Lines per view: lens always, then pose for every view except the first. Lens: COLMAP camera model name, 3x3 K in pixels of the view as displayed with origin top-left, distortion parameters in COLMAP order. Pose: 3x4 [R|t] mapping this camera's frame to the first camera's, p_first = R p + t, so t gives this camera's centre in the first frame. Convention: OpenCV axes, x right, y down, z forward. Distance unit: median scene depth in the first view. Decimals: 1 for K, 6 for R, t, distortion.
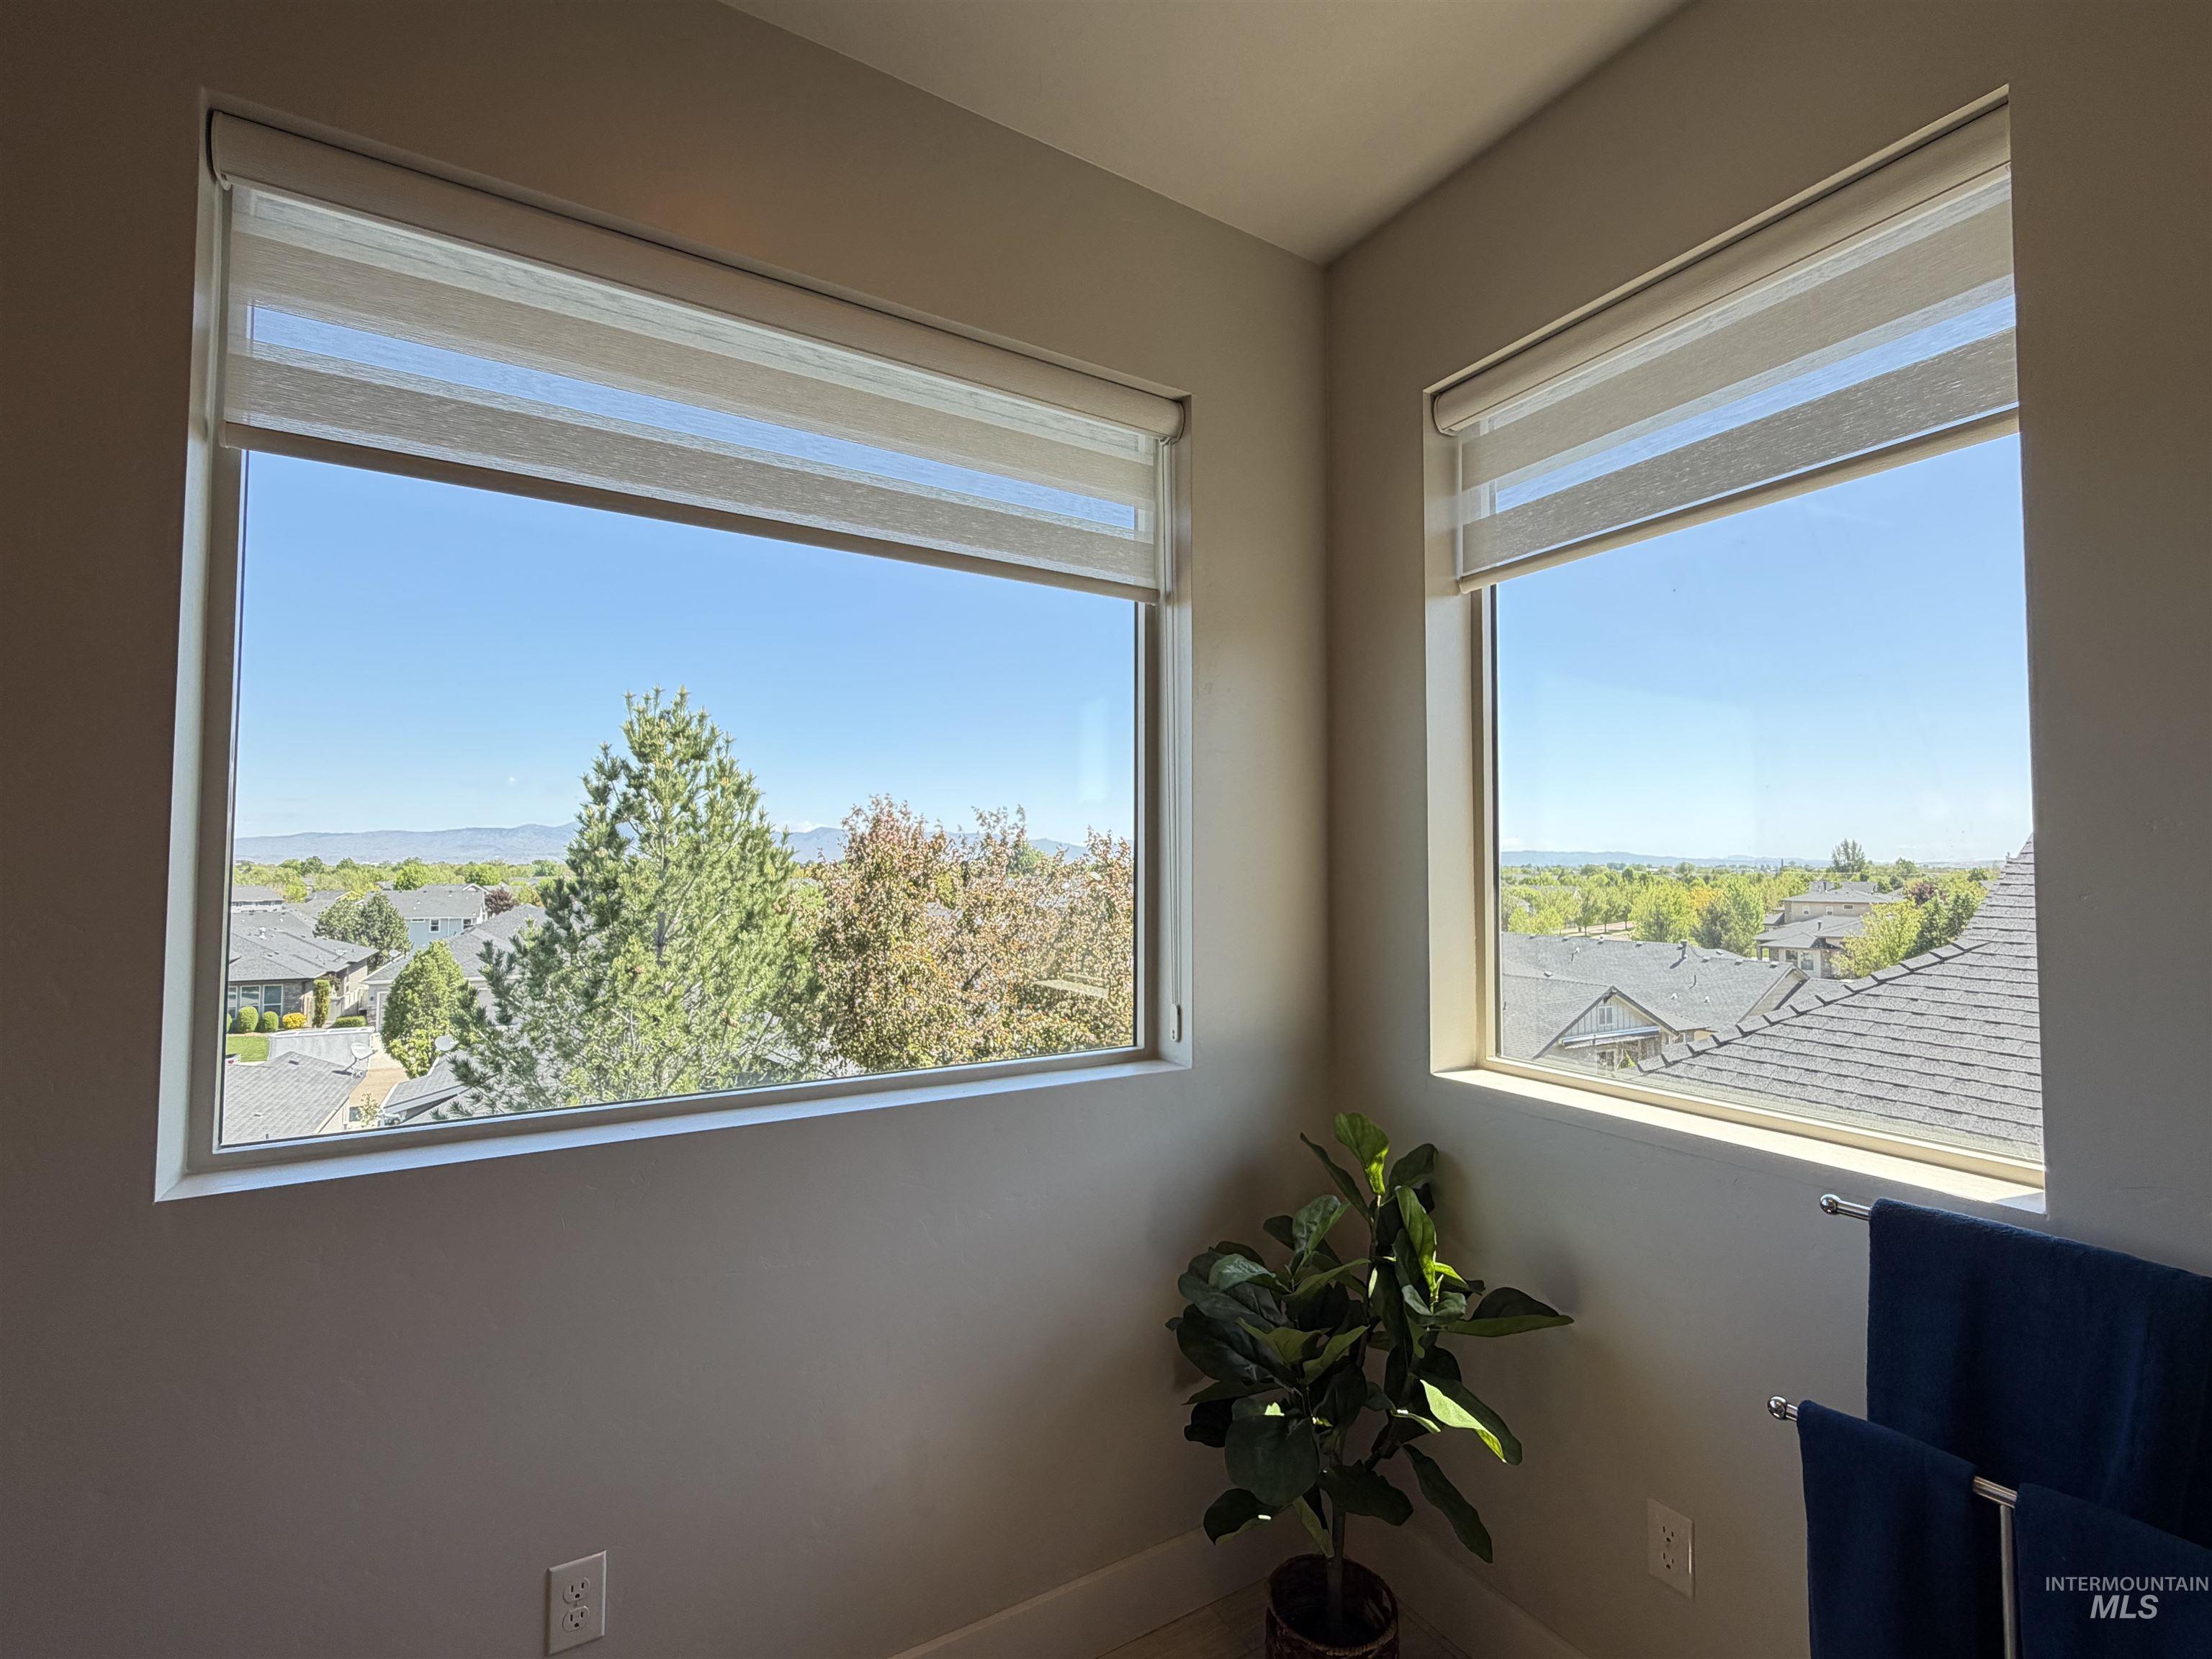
lens RADIAL K [[983.8, 0, 1106.0], [0, 983.8, 829.5], [0, 0, 1]] dist [-0.000519, -0.000166]
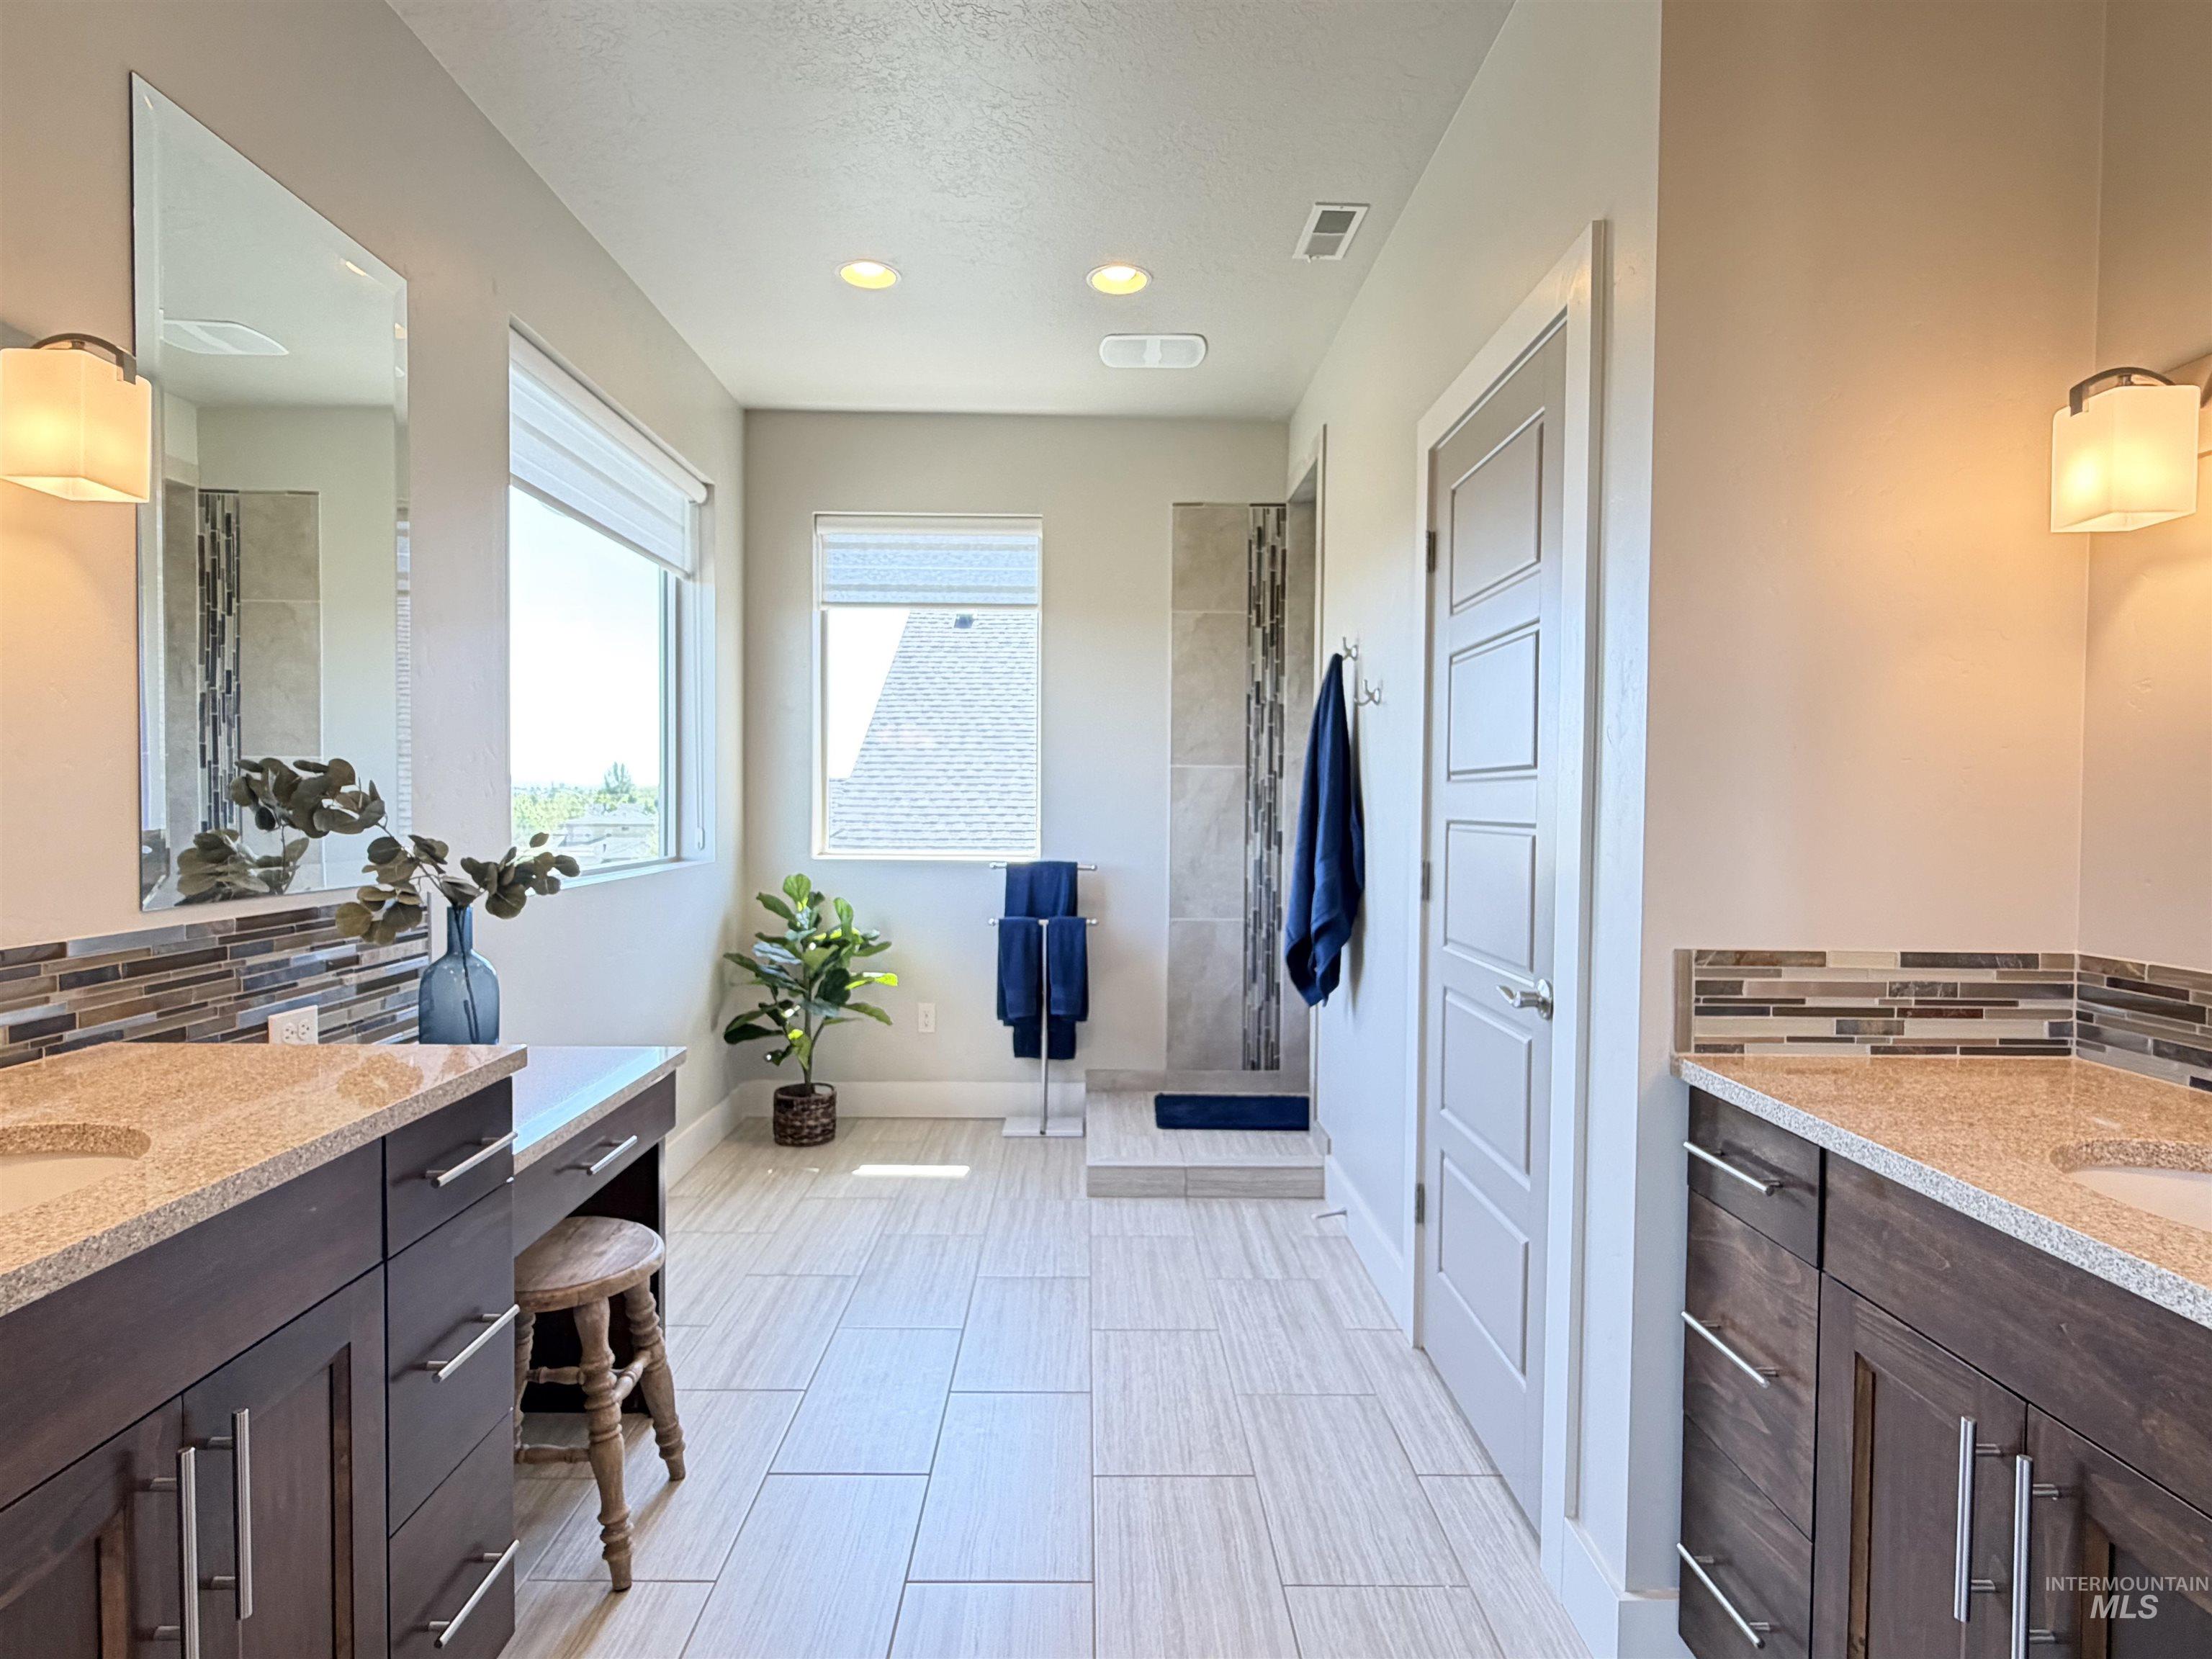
lens RADIAL K [[1192.6, 0, 1106.0], [0, 1192.6, 829.5], [0, 0, 1]] dist [-0.001411, 0.000617]
pose [[0.500519, -0.022923, 0.865422, -1.393226], [-0.039175, 0.998026, 0.049092, 0.044591], [-0.864839, -0.058474, 0.498633, -0.695915]]
